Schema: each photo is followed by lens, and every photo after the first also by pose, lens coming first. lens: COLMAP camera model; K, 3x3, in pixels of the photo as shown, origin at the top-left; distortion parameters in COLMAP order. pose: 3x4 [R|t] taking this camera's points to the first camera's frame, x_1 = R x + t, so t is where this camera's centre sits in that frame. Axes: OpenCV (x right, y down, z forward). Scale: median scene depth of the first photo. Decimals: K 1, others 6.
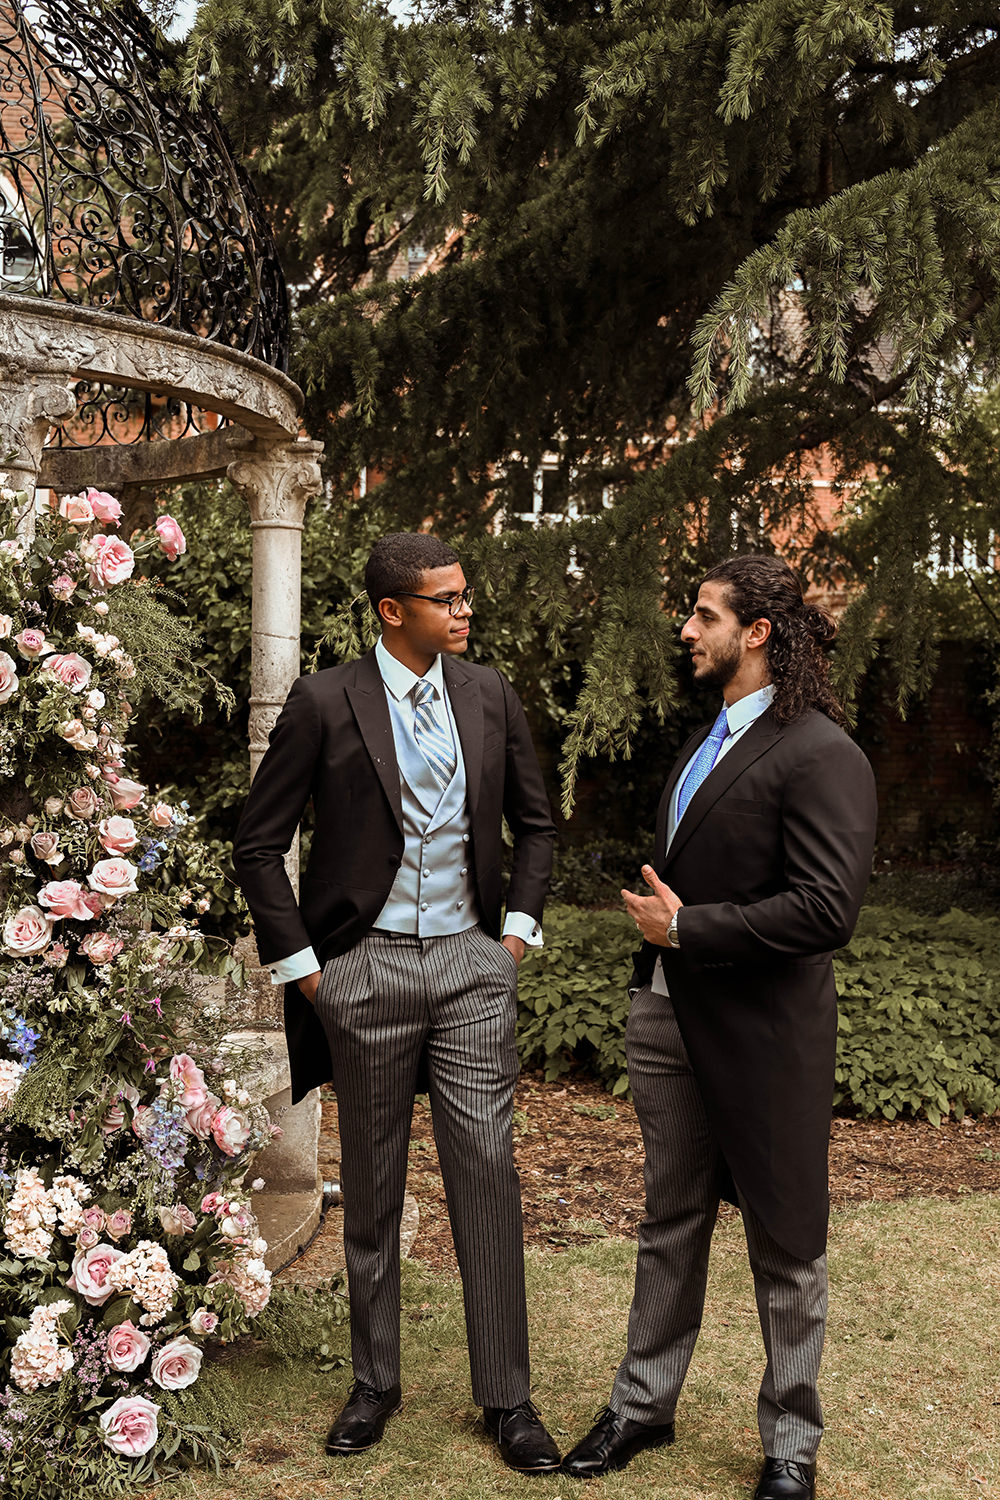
lens RADIAL K [[1655.4, 0, 498.4], [0, 1655.4, 751.4], [0, 0, 1]] dist [-0.005061, 0.005863]
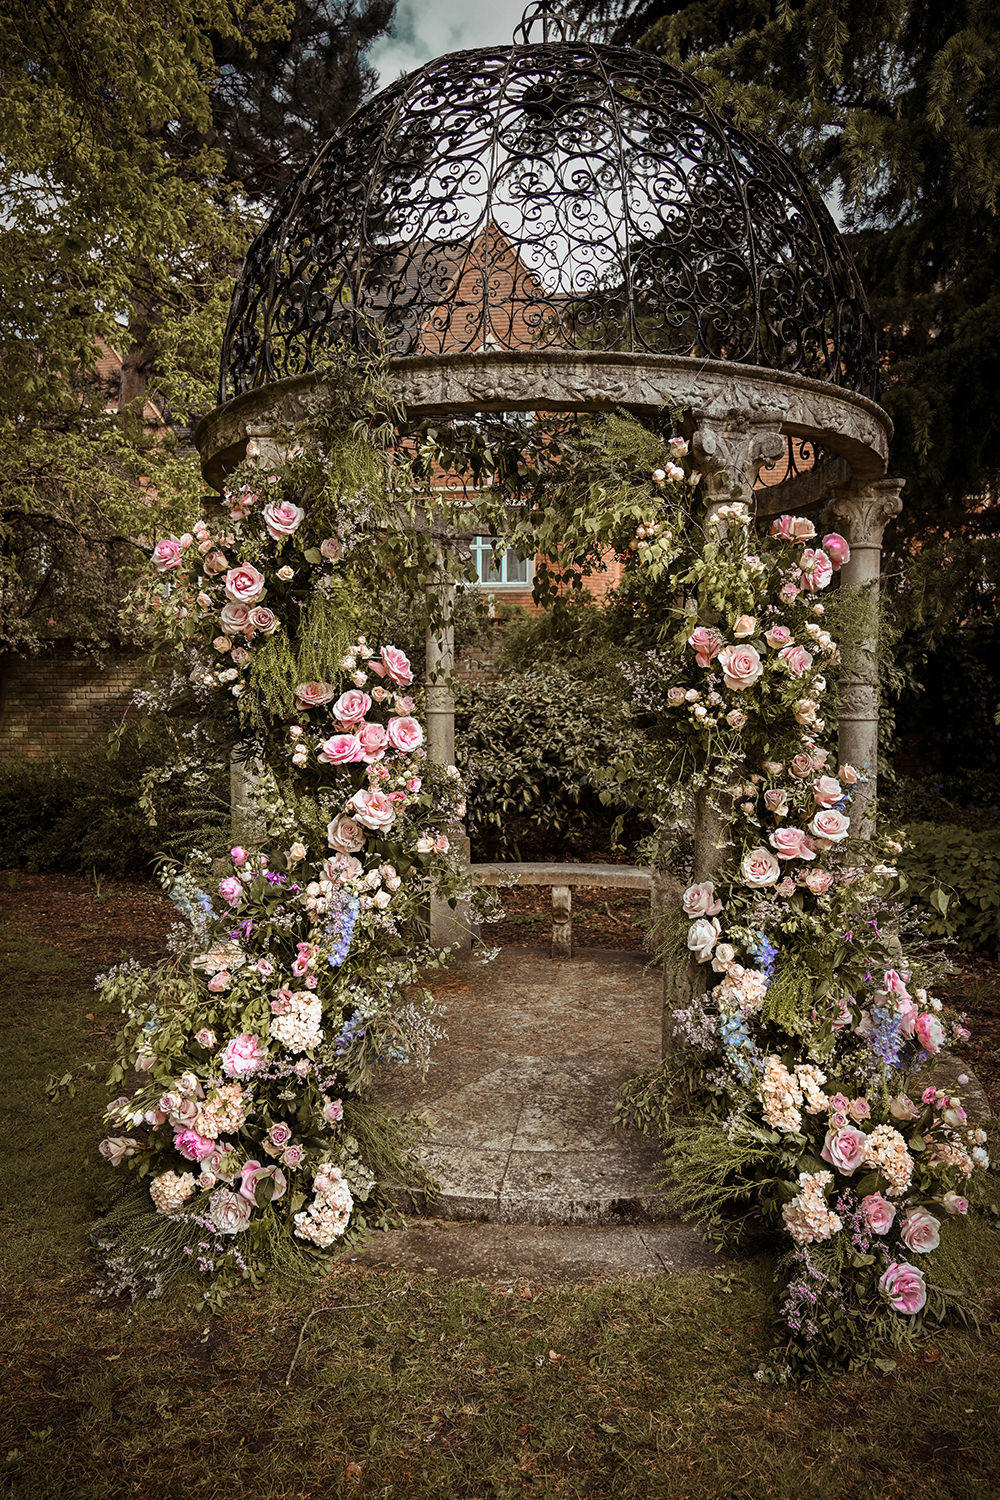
lens RADIAL K [[1016.2, 0, 510.5], [0, 1016.2, 754.6], [0, 0, 1]] dist [-0.004018, -0.000213]
pose [[0.966967, -0.000892, -0.254902, -0.270506], [0.011286, 0.999163, 0.039317, -0.010126], [0.254653, -0.040895, 0.966167, 0.202277]]
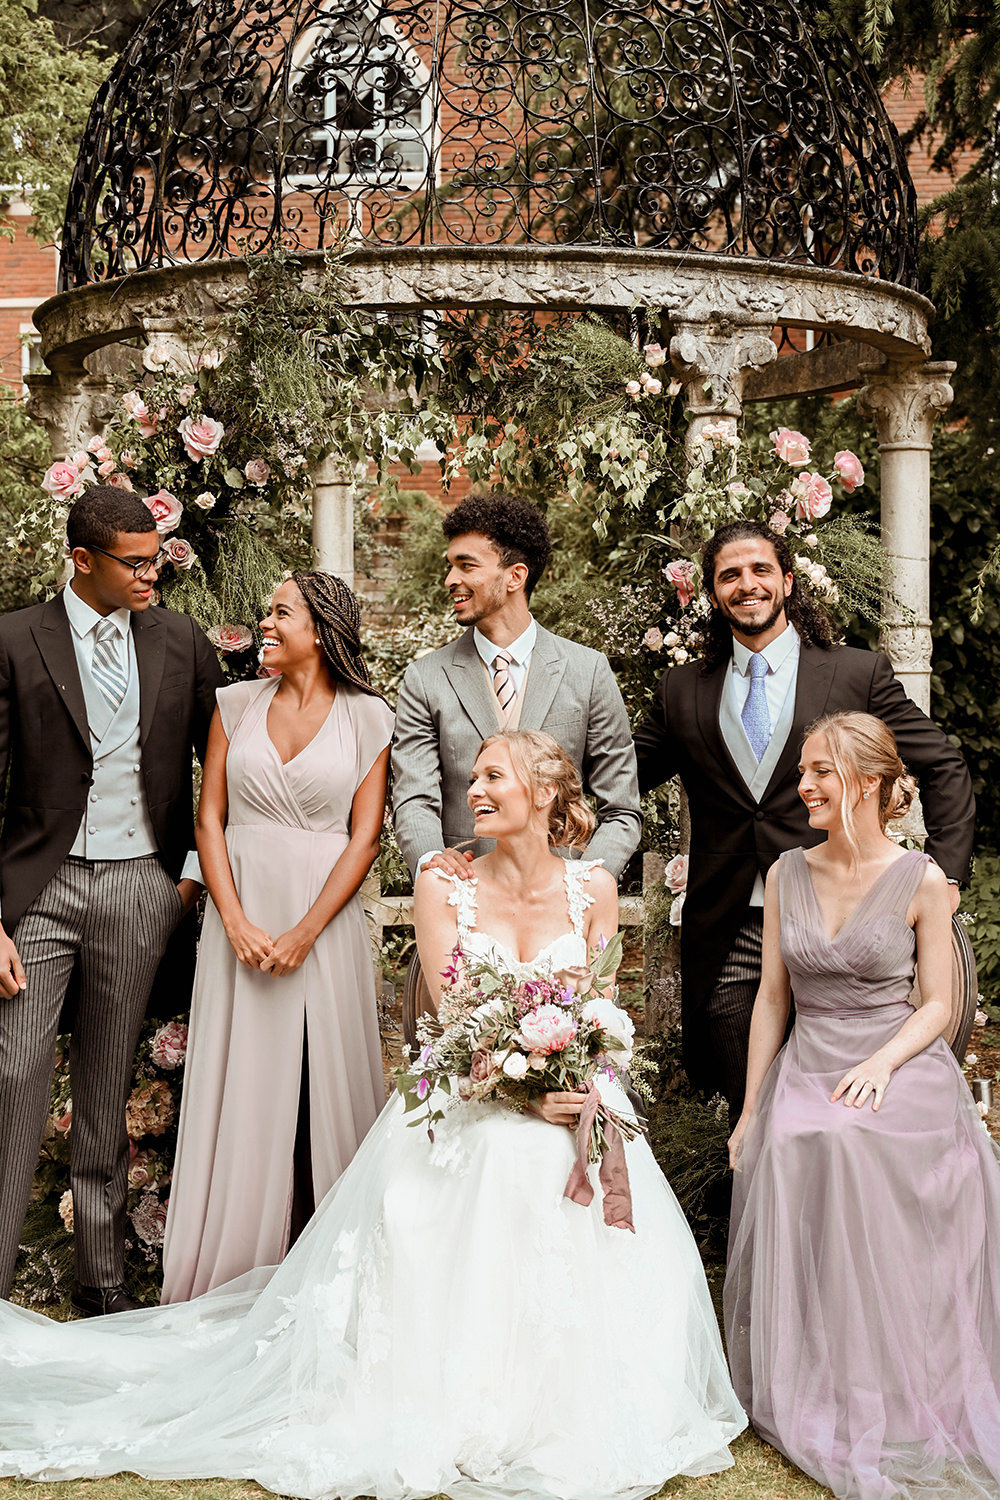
lens RADIAL K [[2156.4, 0, 518.7], [0, 2156.4, 791.0], [0, 0, 1]] dist [0.018127, -0.035716]
pose [[0.981349, -0.010219, -0.191965, -0.157503], [0.018594, 0.998950, 0.041878, 0.017005], [0.191335, -0.044667, 0.980508, -0.459777]]
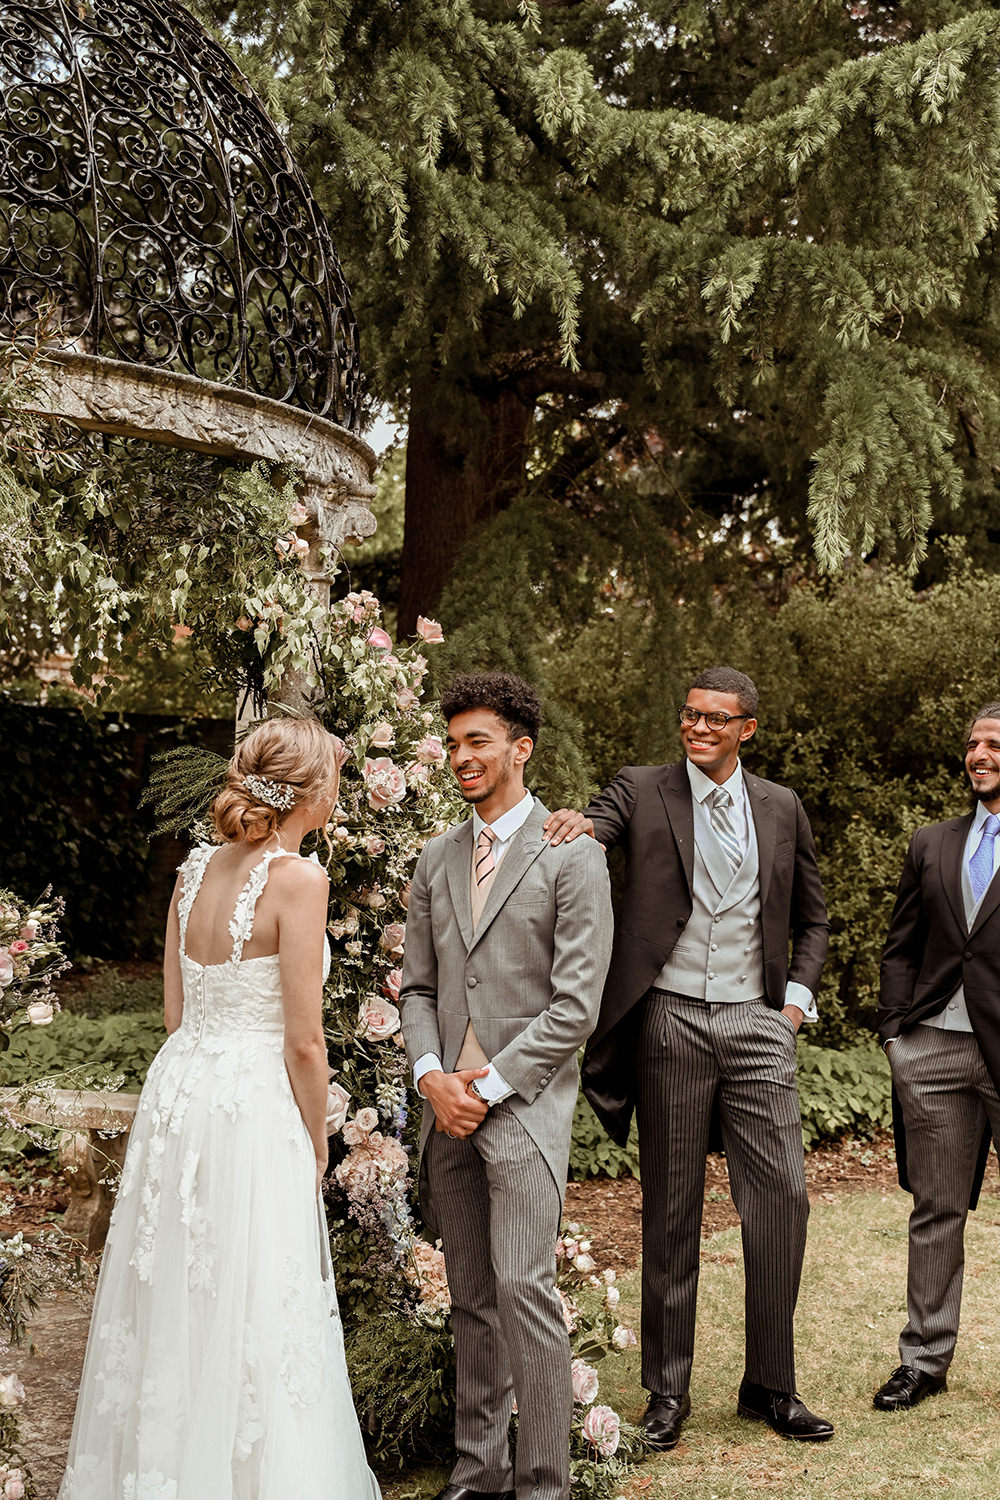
lens RADIAL K [[2009.7, 0, 499.1], [0, 2009.7, 773.5], [0, 0, 1]] dist [0.002977, -0.017224]
pose [[0.839313, 0.017804, 0.543356, -0.926575], [-0.003283, 0.999611, -0.027684, -0.014025], [-0.543638, 0.021451, 0.839046, -0.141872]]
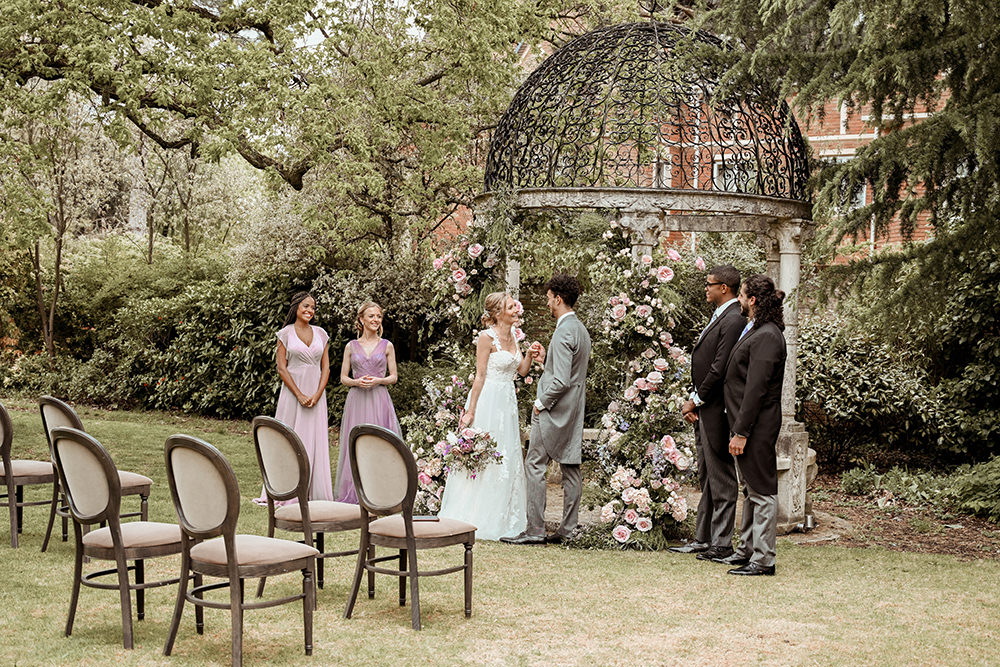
lens RADIAL K [[1420.5, 0, 500.0], [0, 1420.5, 333.5], [0, 0, 1]] dist [-0.004034, -0.007328]
pose [[0.722589, 0.019249, -0.691010, 1.389667], [-0.042245, 0.998974, -0.016347, 0.049806], [0.689986, 0.041004, 0.722660, -1.118316]]
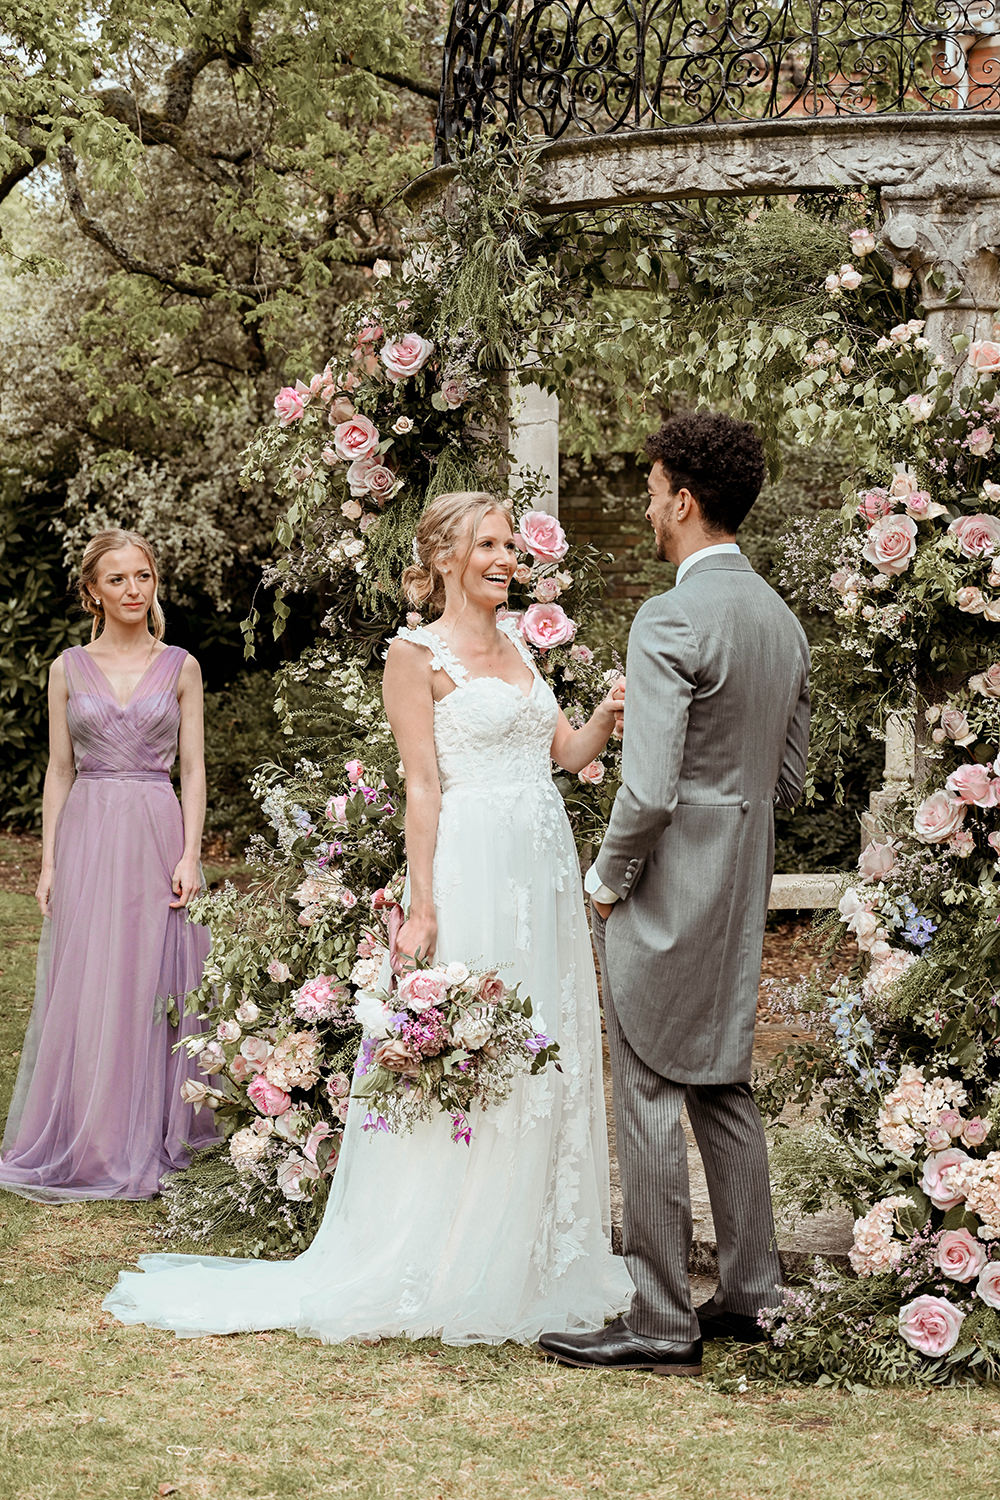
lens RADIAL K [[2679.7, 0, 503.2], [0, 2679.7, 798.5], [0, 0, 1]] dist [0.030108, -0.146830]
pose [[0.709940, 0.052907, -0.702272, 0.594049], [-0.008494, 0.997745, 0.066579, 0.000745], [0.704211, -0.041302, 0.708789, -0.233727]]
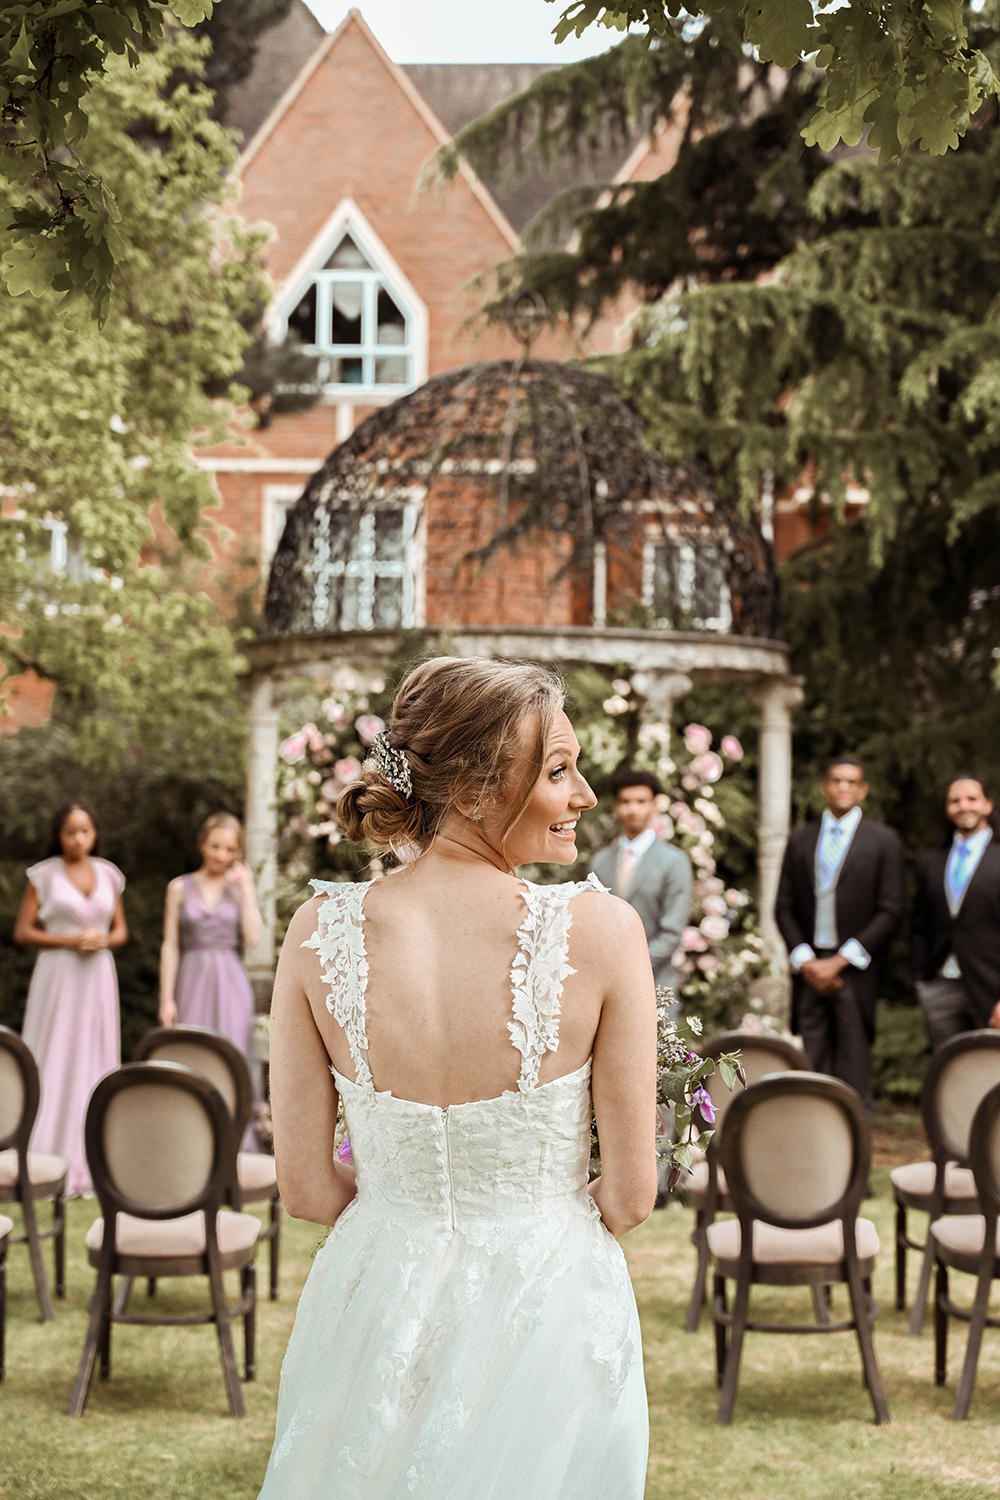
lens RADIAL K [[2487.1, 0, 500.0], [0, 2487.1, 750.0], [0, 0, 1]] dist [0.013778, 0.006458]
pose [[0.984179, -0.009707, -0.176911, 0.045086], [-0.000284, 0.998411, -0.056358, 0.031560], [0.177177, 0.055517, 0.982612, -2.001422]]
